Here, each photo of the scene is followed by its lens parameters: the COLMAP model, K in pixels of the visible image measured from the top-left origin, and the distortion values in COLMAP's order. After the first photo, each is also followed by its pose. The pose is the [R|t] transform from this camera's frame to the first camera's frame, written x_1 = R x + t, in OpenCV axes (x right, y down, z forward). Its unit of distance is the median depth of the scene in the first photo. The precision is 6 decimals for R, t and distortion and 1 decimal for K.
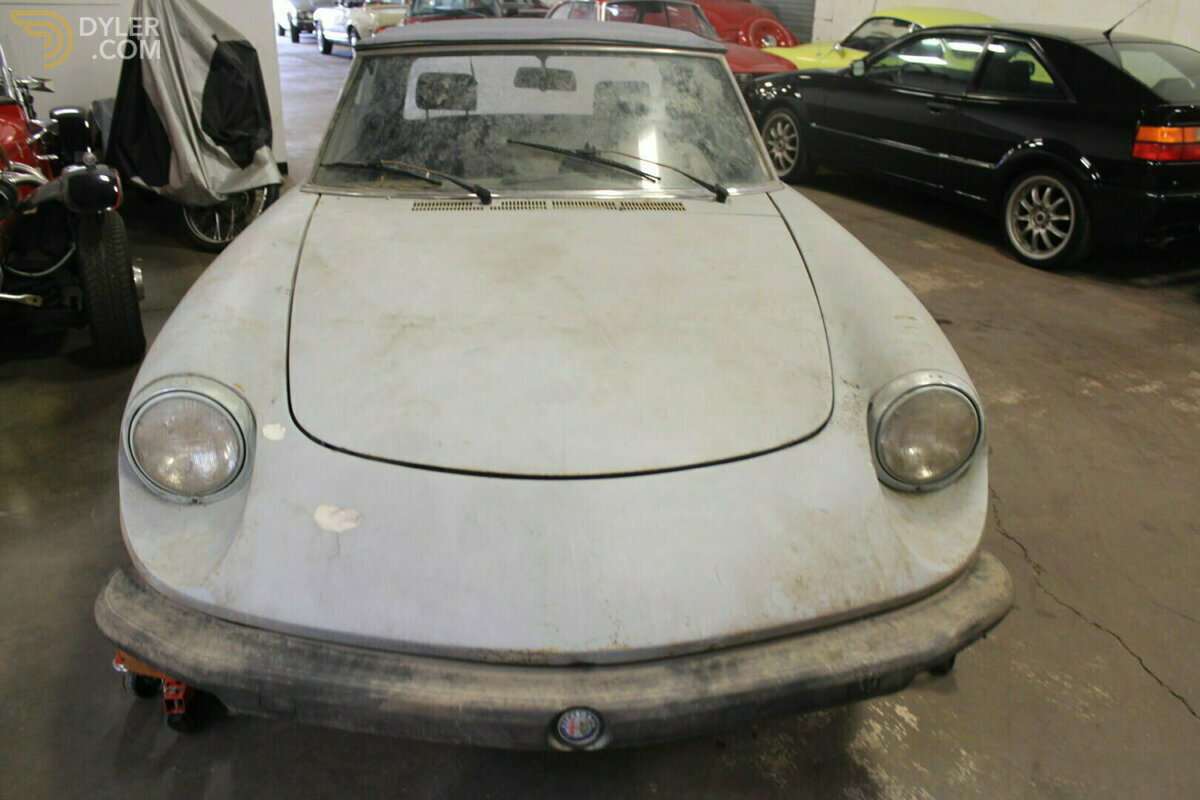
lens RADIAL K [[979.8, 0, 599.5], [0, 979.8, 413.8], [0, 0, 1]] dist [-0.127243, 0.081832]
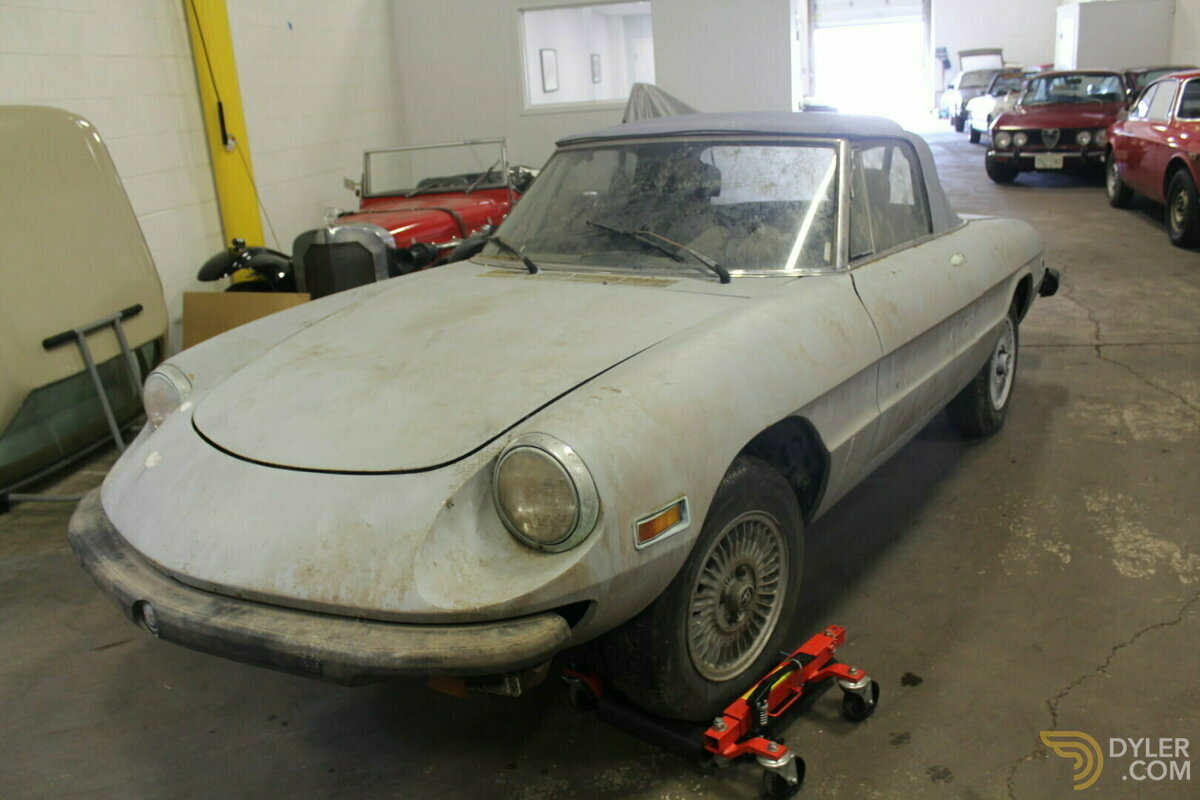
lens RADIAL K [[979.8, 0, 599.5], [0, 979.8, 413.8], [0, 0, 1]] dist [-0.127243, 0.081832]
pose [[0.767355, 0.133012, -0.627275, 1.181905], [-0.185877, 0.982388, -0.019073, -0.065030], [0.613690, 0.131231, 0.778565, 0.227311]]
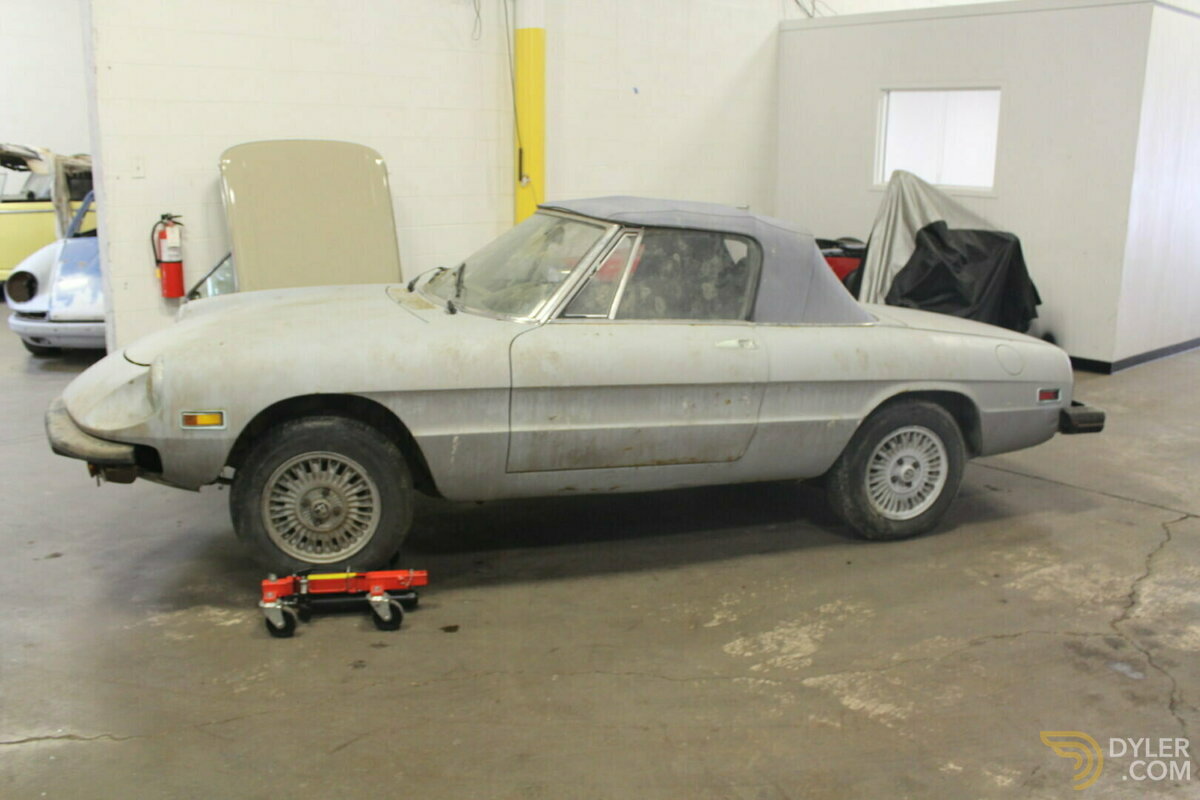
lens RADIAL K [[1015.5, 0, 600.4], [0, 1015.5, 434.3], [0, 0, 1]] dist [-0.119180, 0.001415]
pose [[0.247927, 0.240980, -0.938329, 2.762941], [-0.413546, 0.902213, 0.122437, -0.569283], [0.876077, 0.357687, 0.323340, 1.342929]]
